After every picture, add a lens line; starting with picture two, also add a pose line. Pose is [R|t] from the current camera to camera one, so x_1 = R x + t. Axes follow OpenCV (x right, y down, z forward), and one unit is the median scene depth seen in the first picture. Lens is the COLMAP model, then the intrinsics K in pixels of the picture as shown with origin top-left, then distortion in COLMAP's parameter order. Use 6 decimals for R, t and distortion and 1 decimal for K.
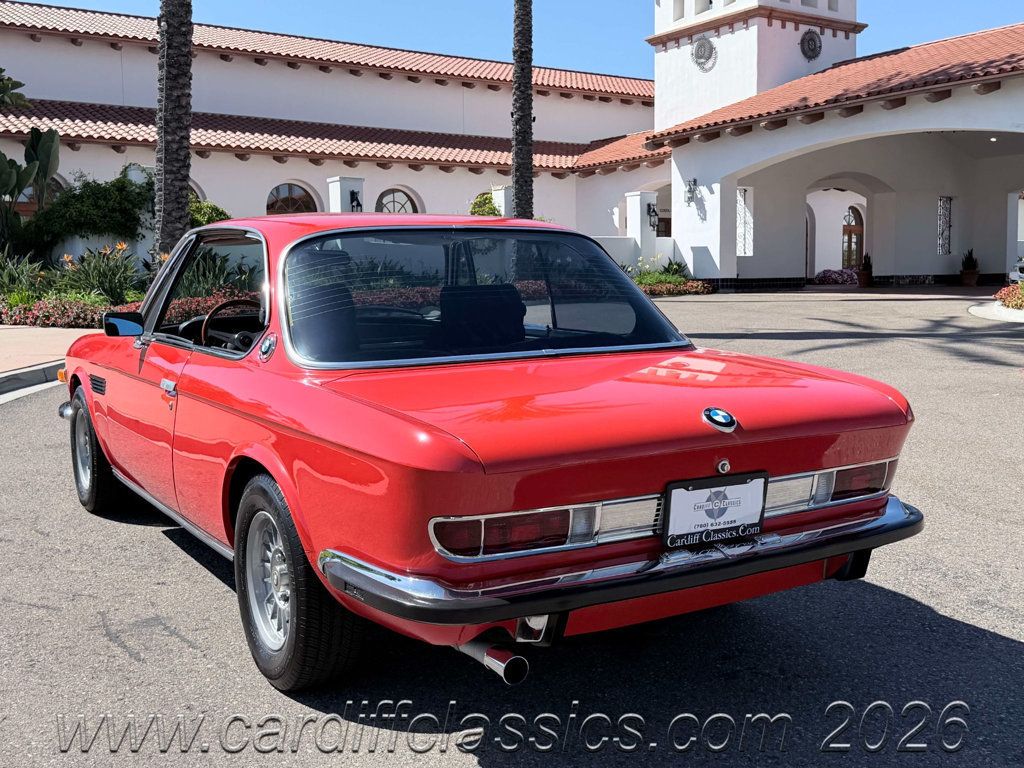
lens RADIAL K [[1118.7, 0, 510.0], [0, 1118.7, 396.1], [0, 0, 1]] dist [0.208472, -0.481979]
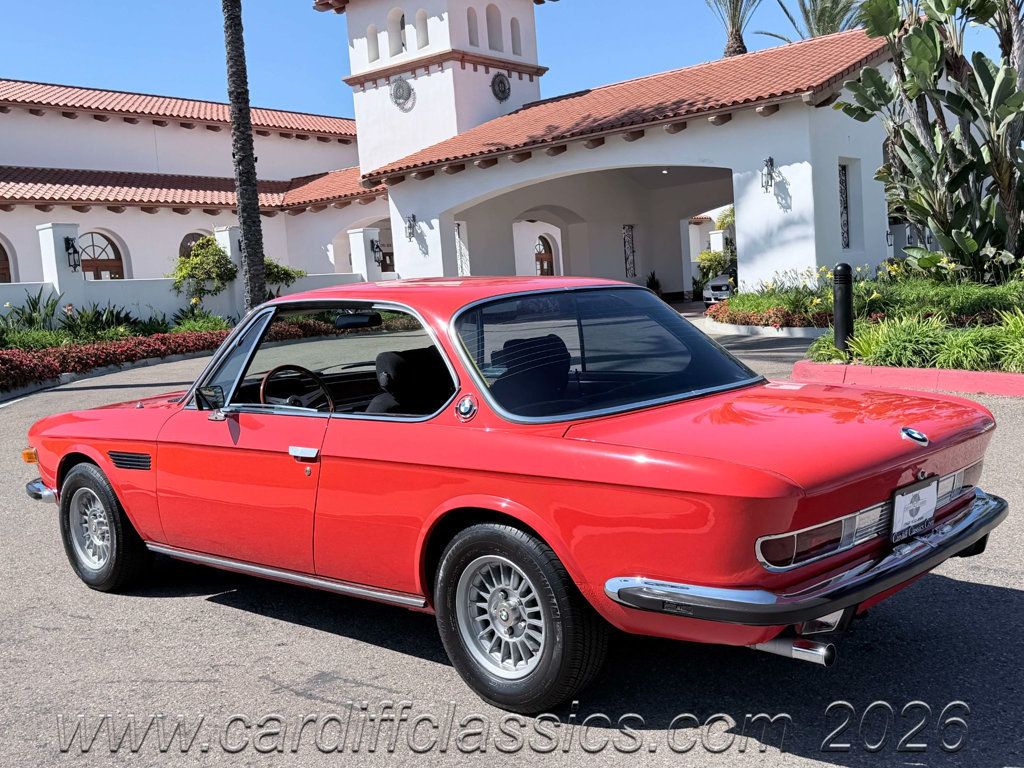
lens RADIAL K [[1118.7, 0, 510.0], [0, 1118.7, 396.1], [0, 0, 1]] dist [0.208472, -0.481979]
pose [[0.958079, -0.077550, 0.275808, -0.049447], [0.085147, 0.996245, -0.015658, -0.003531], [-0.273558, 0.038485, 0.961085, -0.007513]]
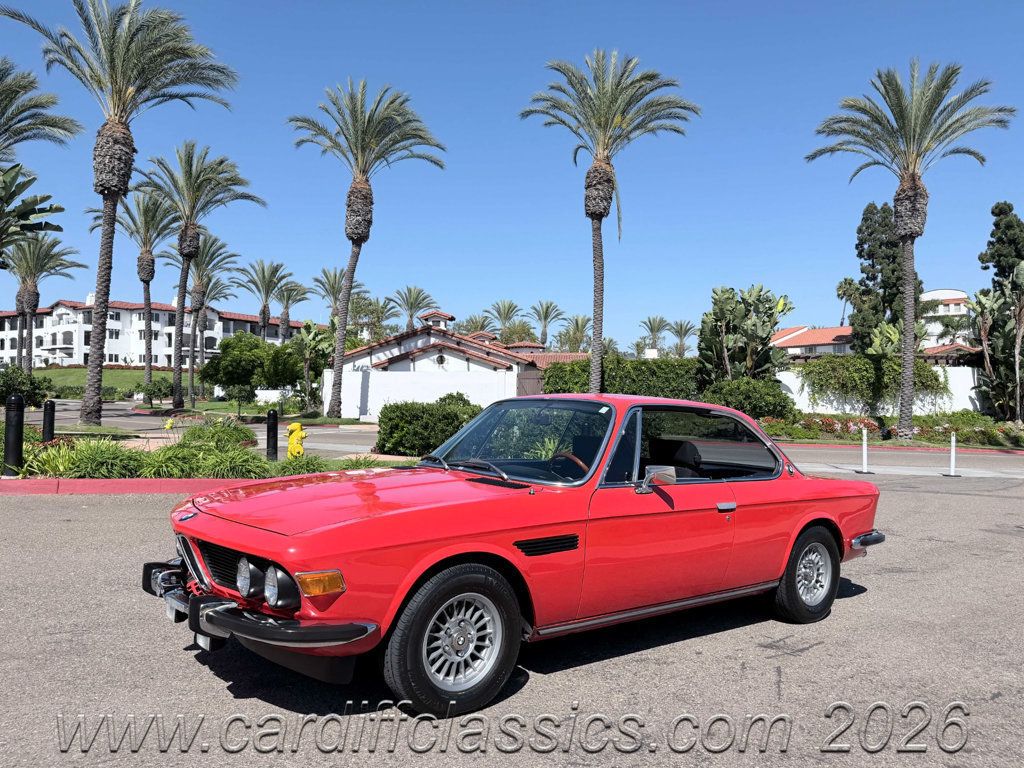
lens RADIAL K [[751.4, 0, 512.6], [0, 751.4, 388.5], [0, 0, 1]] dist [0.124270, -0.207090]
pose [[-0.125047, 0.035846, 0.991503, -0.163269], [0.091127, 0.995538, -0.024499, -0.021561], [-0.987957, 0.087290, -0.127755, 0.174548]]
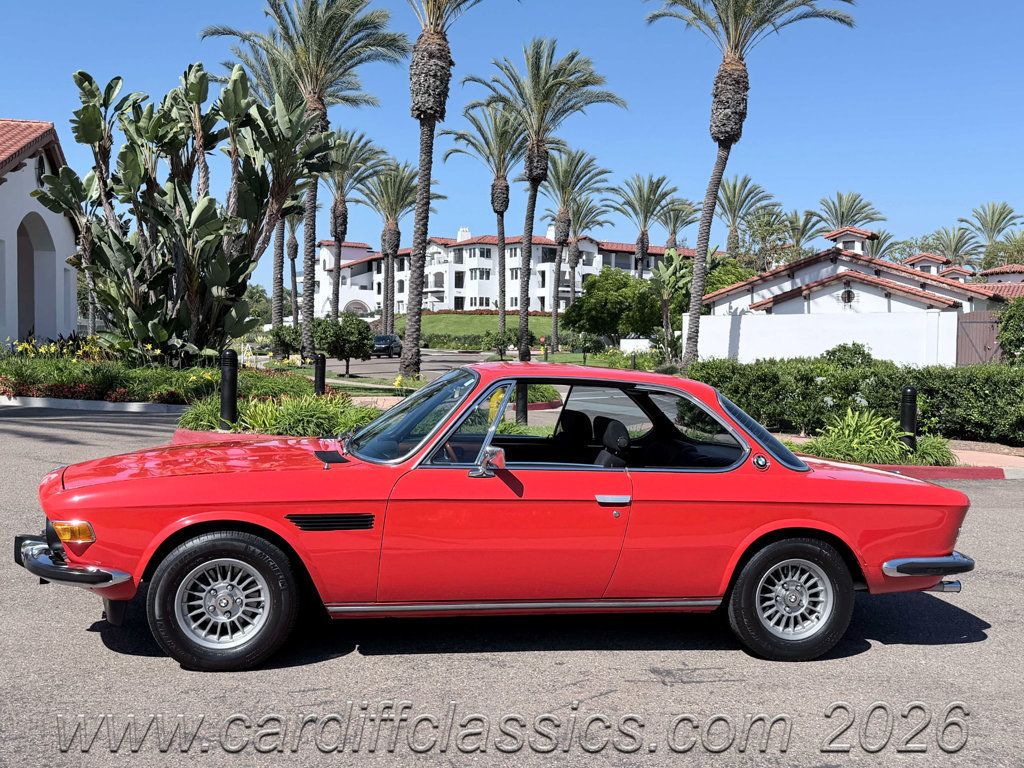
lens RADIAL K [[994.2, 0, 515.7], [0, 994.2, 389.8], [0, 0, 1]] dist [0.191482, -0.412465]
pose [[0.338266, -0.015483, 0.940923, -0.178103], [0.070883, 0.997443, -0.009069, -0.016698], [-0.938377, 0.069764, 0.338499, 0.086172]]
